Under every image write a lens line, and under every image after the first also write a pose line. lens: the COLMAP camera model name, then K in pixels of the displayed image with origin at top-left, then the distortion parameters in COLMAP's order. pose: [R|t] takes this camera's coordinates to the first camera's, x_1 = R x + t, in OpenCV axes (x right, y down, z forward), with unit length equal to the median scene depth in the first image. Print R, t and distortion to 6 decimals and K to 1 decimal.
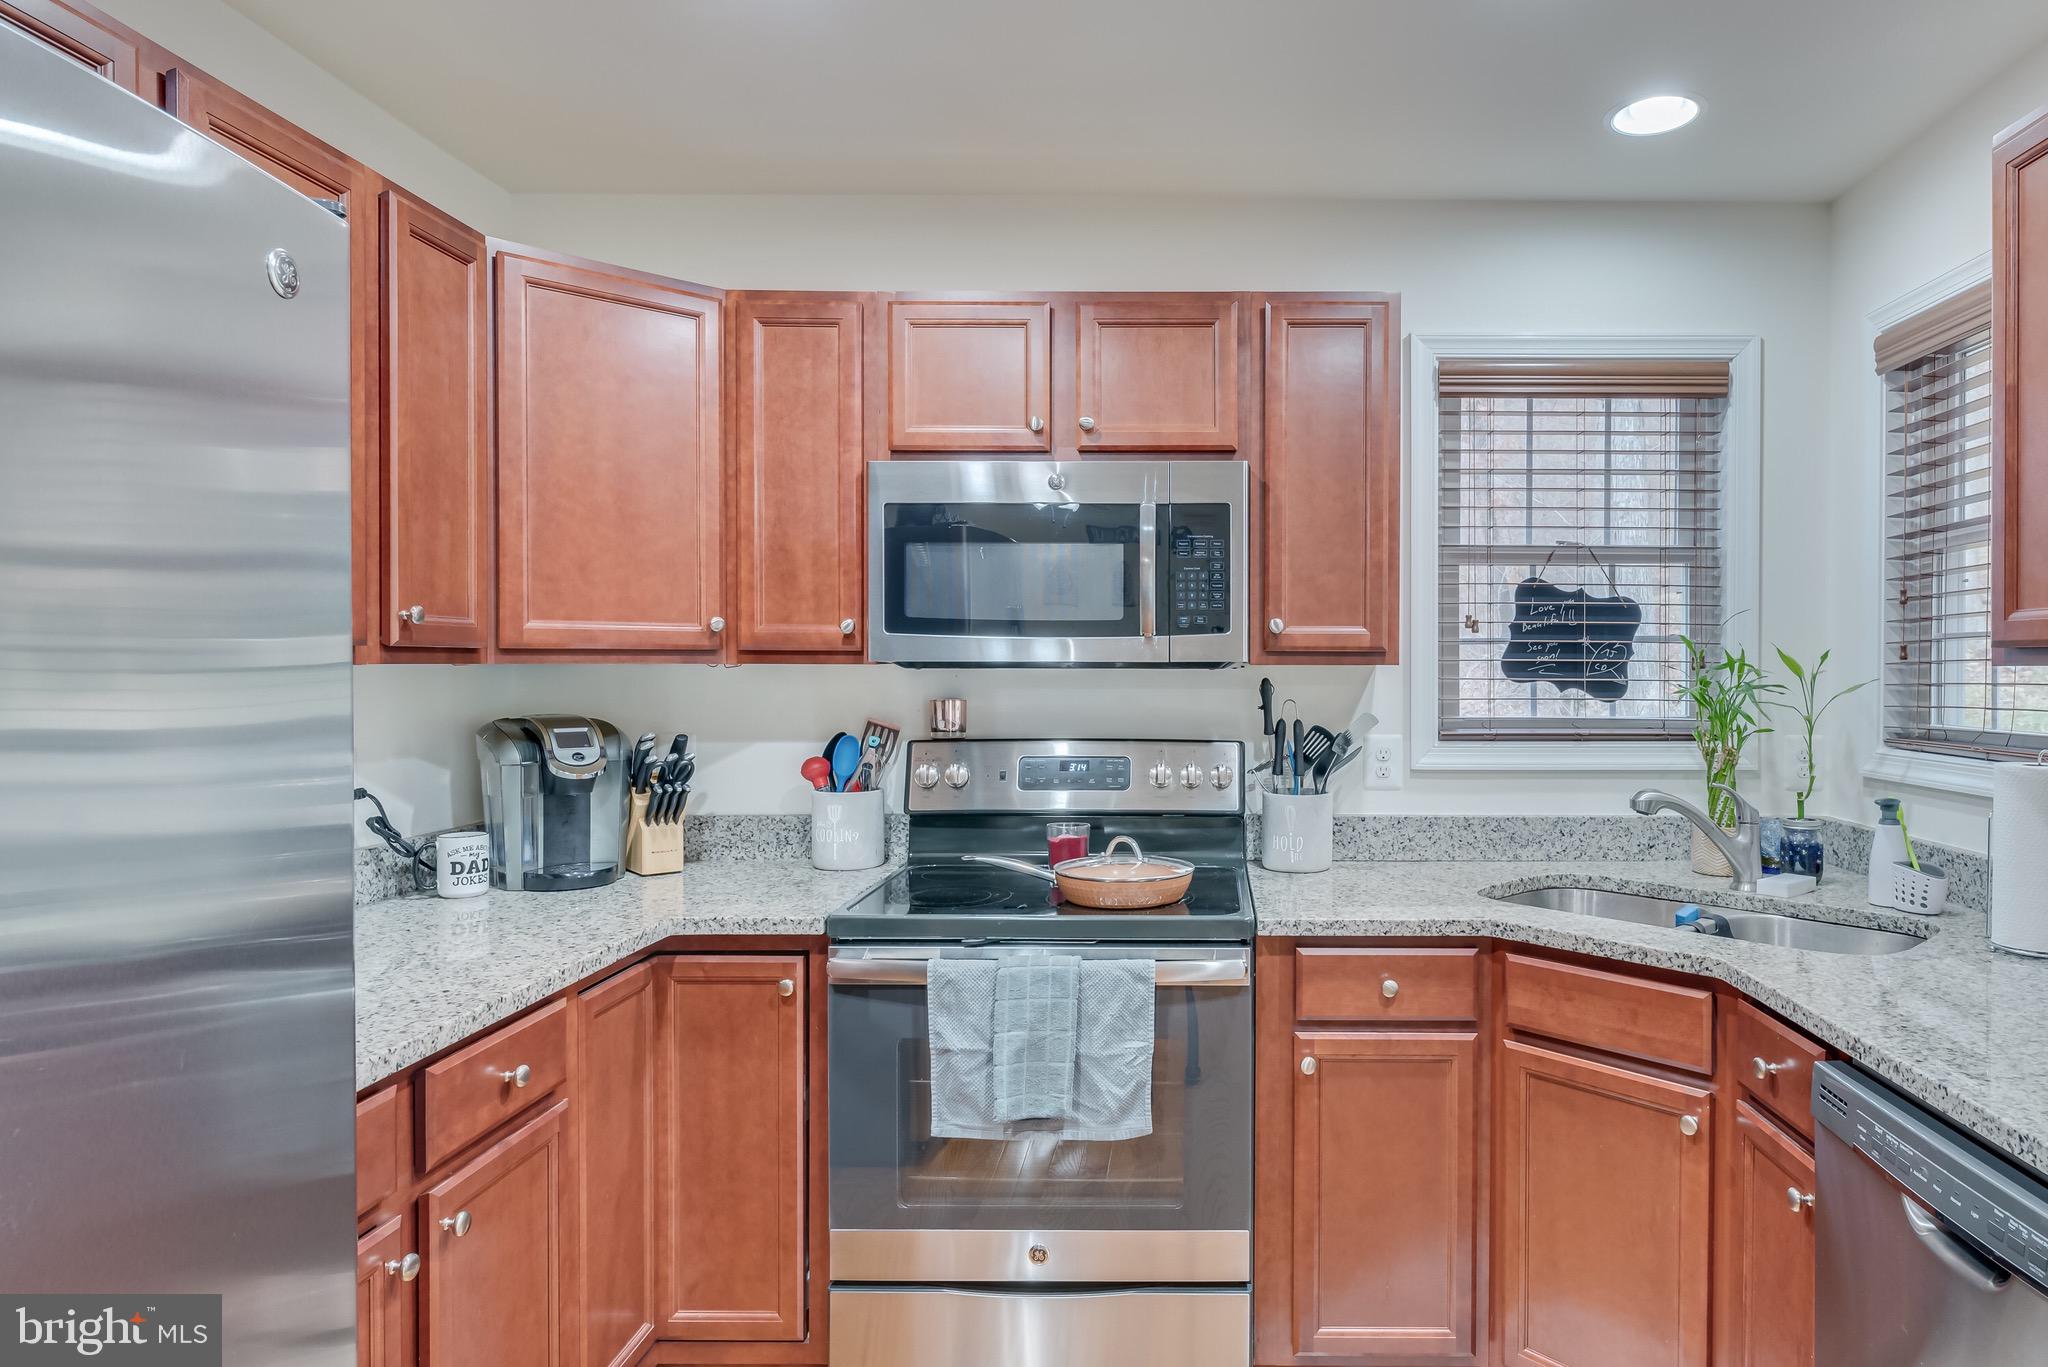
lens RADIAL K [[1017.7, 0, 1191.1], [0, 1017.7, 679.5], [0, 0, 1]] dist [-0.001893, -0.000061]
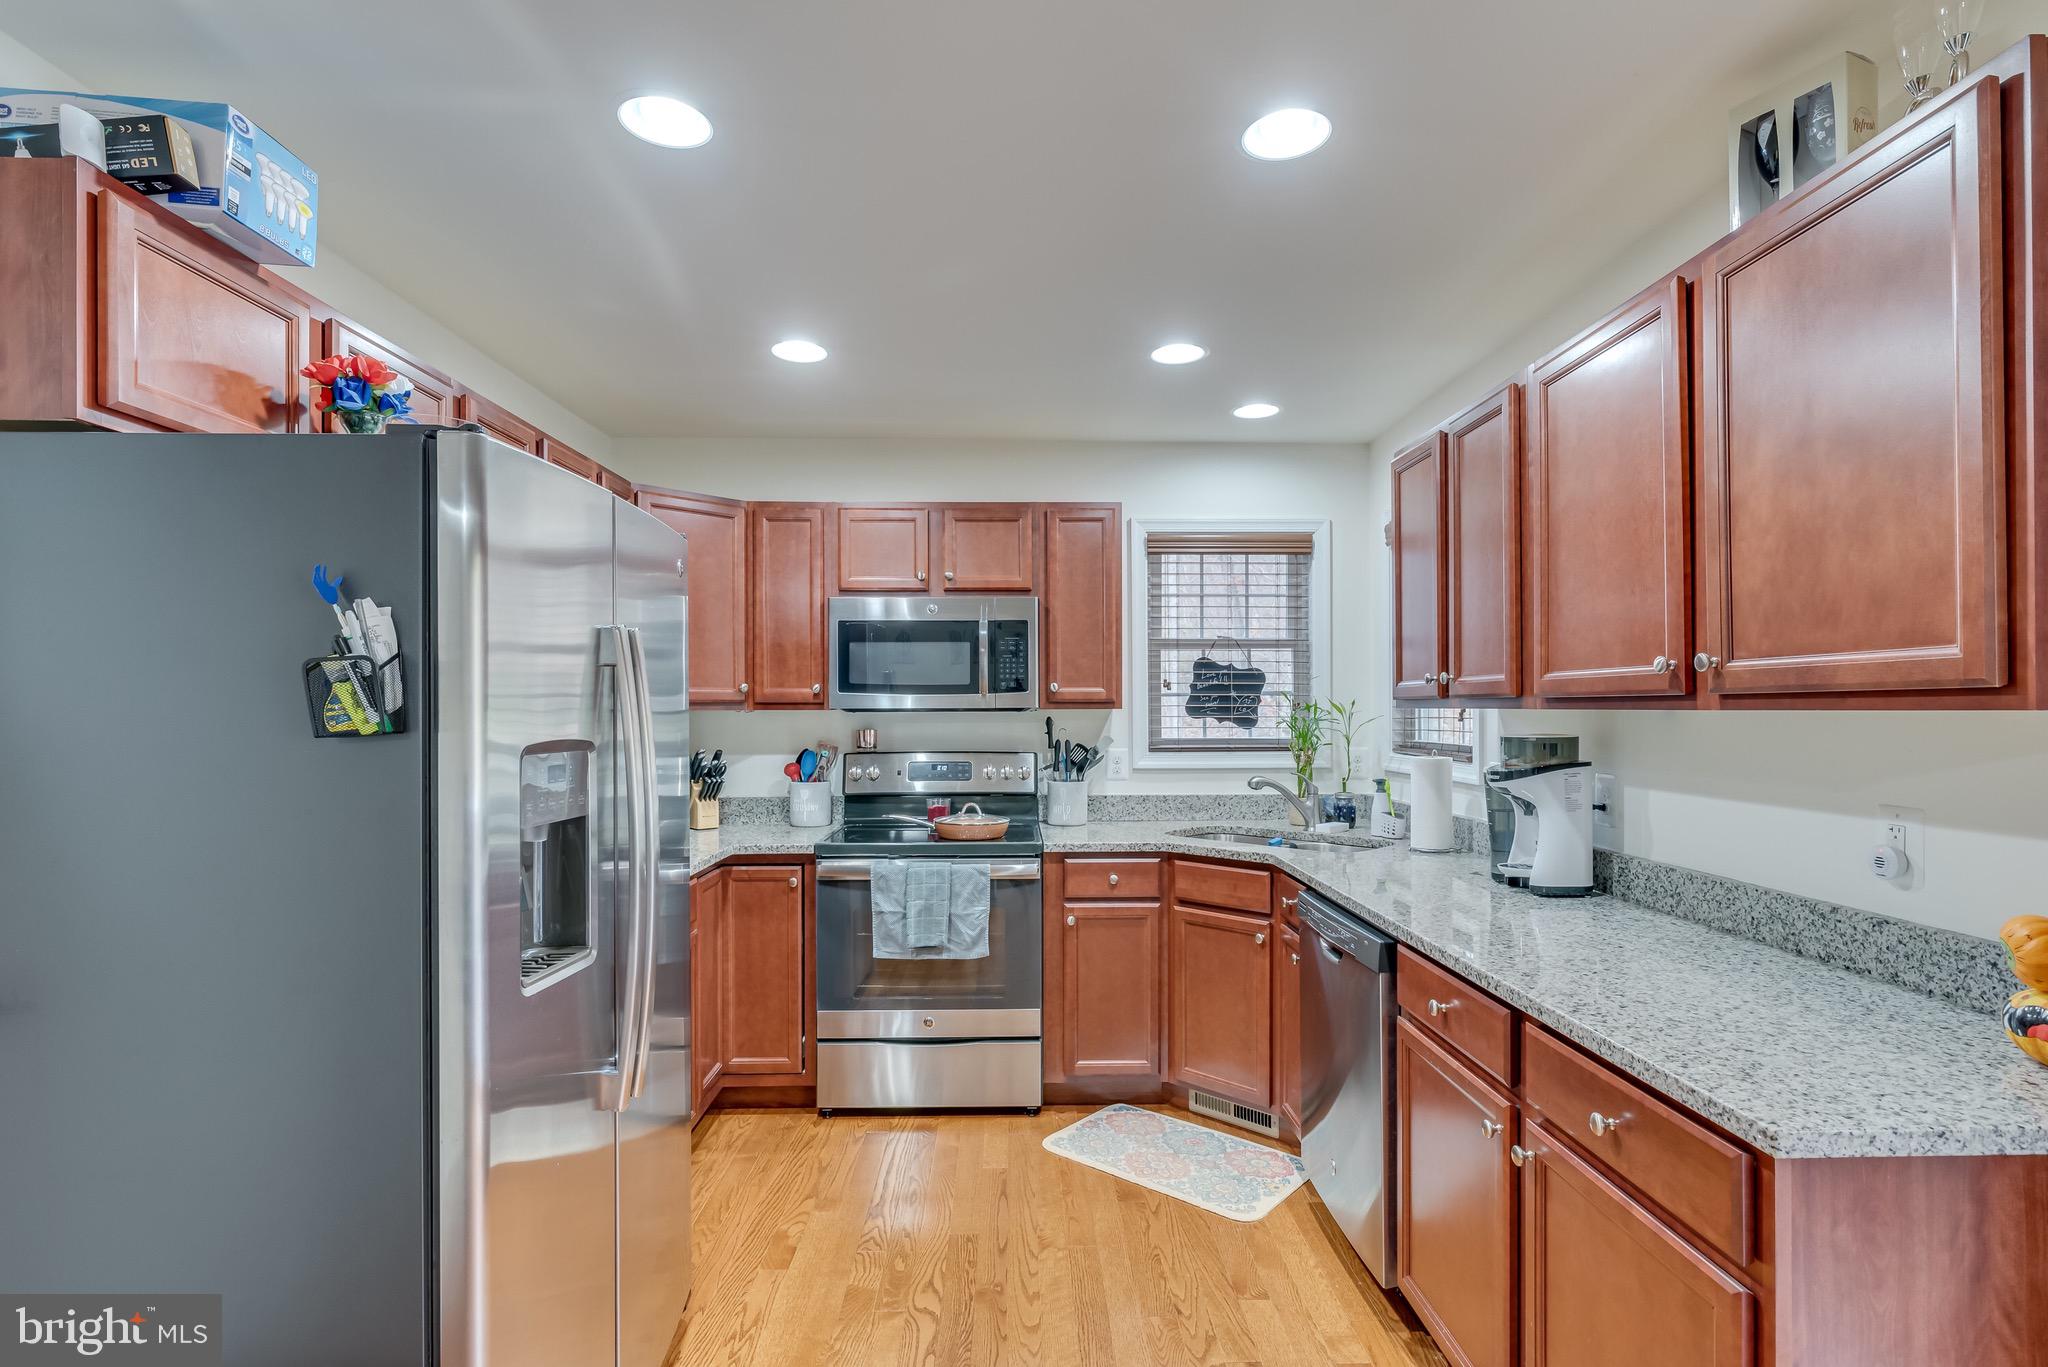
lens RADIAL K [[1020.1, 0, 1023.8], [0, 1020.1, 707.9], [0, 0, 1]] dist [-0.011401, 0.000205]
pose [[0.999421, -0.004580, 0.033701, -0.031295], [0.004982, 0.999917, -0.011846, 0.005144], [-0.033644, 0.012007, 0.999362, -0.805255]]
